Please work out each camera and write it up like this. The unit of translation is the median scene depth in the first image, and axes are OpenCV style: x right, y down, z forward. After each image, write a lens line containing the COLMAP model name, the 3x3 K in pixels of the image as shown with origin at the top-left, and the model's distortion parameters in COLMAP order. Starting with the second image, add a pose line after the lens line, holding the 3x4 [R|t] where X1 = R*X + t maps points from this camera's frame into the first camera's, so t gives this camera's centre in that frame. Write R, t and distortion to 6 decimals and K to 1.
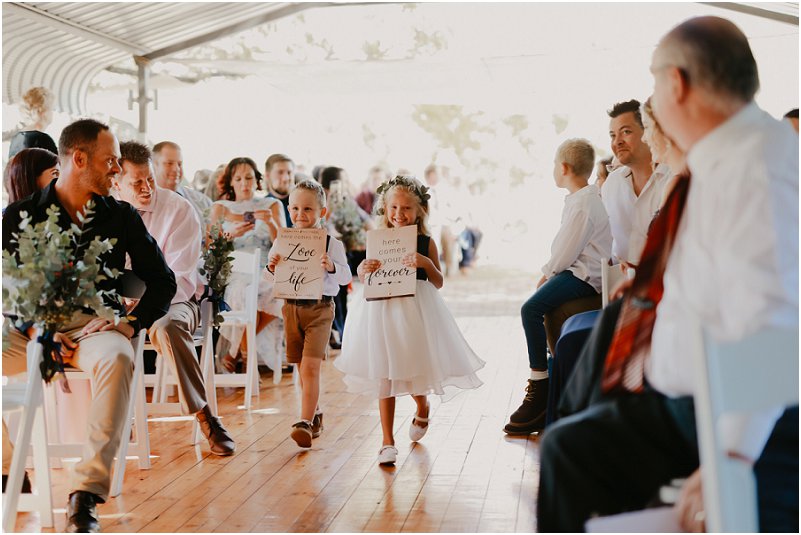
lens RADIAL K [[1056.8, 0, 400.5], [0, 1056.8, 267.5], [0, 0, 1]] dist [0.015135, 0.005571]
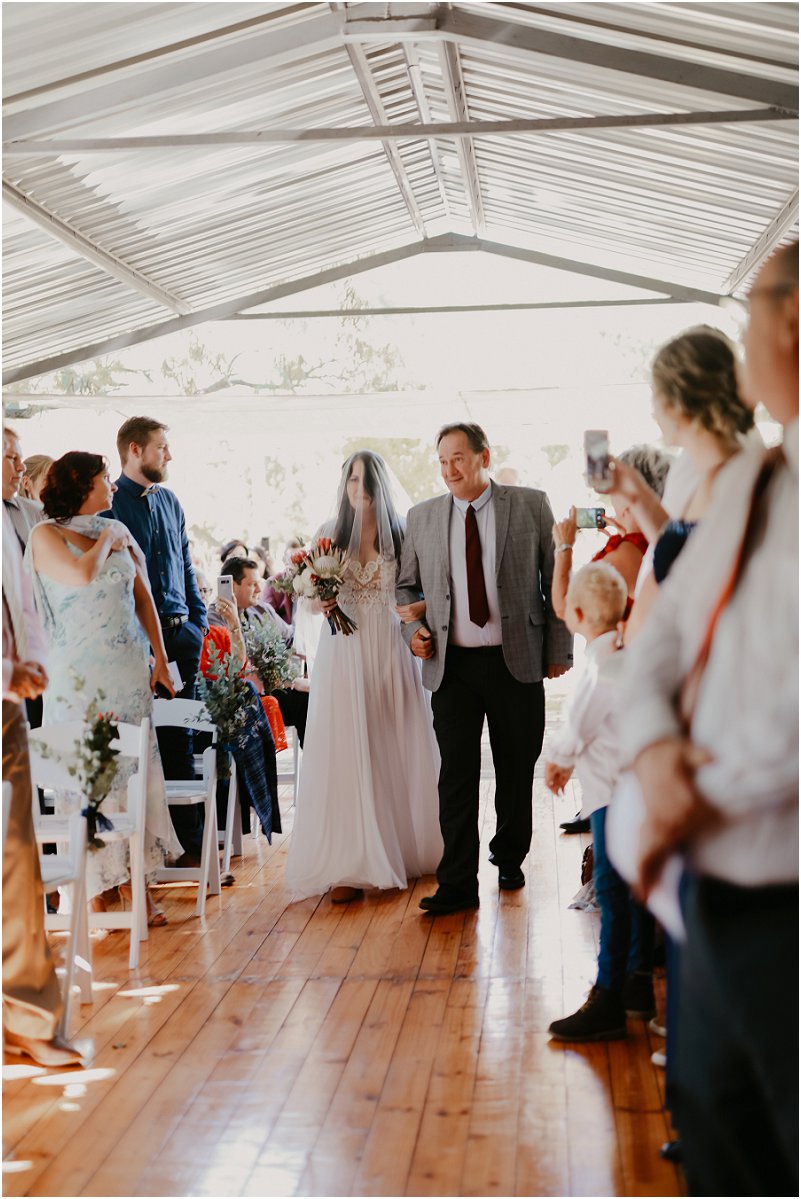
lens RADIAL K [[1582.0, 0, 400.5], [0, 1582.0, 599.5], [0, 0, 1]] dist [0.015135, 0.005571]
pose [[0.998376, -0.004012, 0.056830, -0.033276], [0.005629, 0.999583, -0.028312, -0.067415], [-0.056693, 0.028586, 0.997982, -0.008461]]
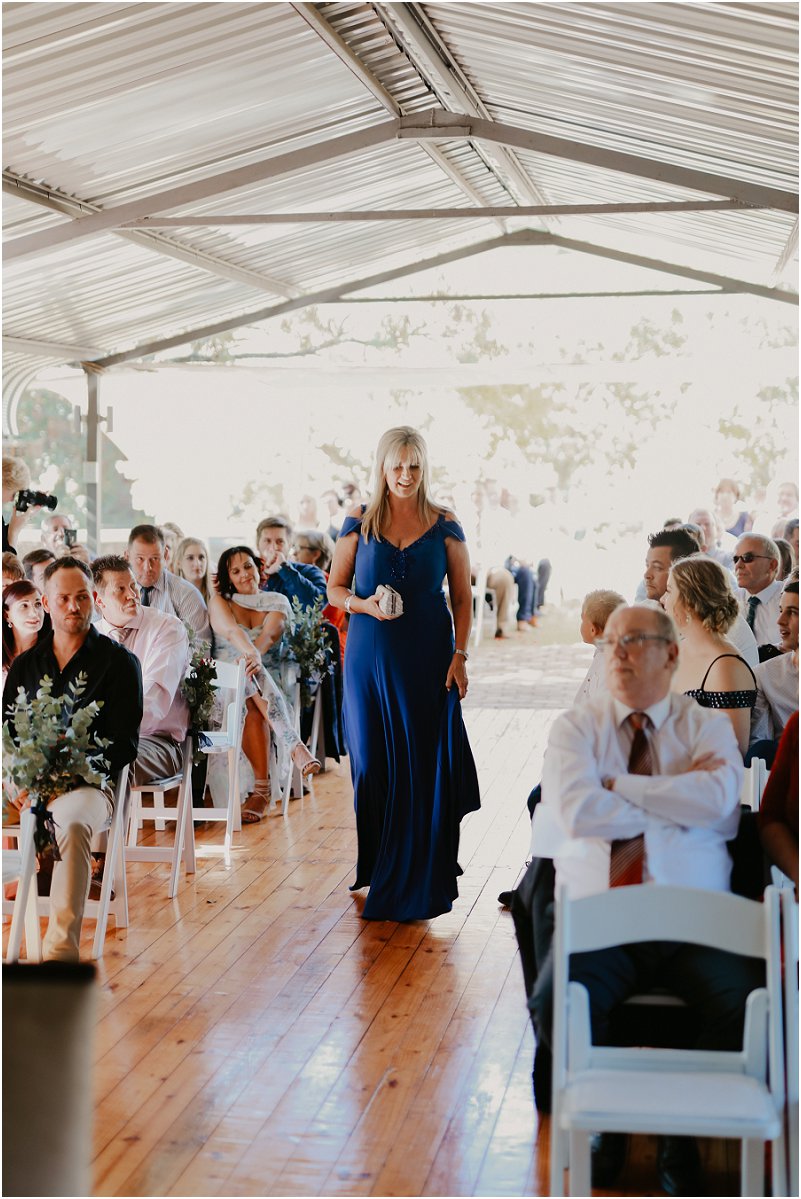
lens RADIAL K [[1663.8, 0, 400.5], [0, 1663.8, 599.5], [0, 0, 1]] dist [0.020441, 0.053769]
pose [[0.999294, 0.017079, -0.033470, 0.038485], [-0.016138, 0.999473, 0.028178, -0.111464], [0.033934, -0.027618, 0.999042, -0.353850]]
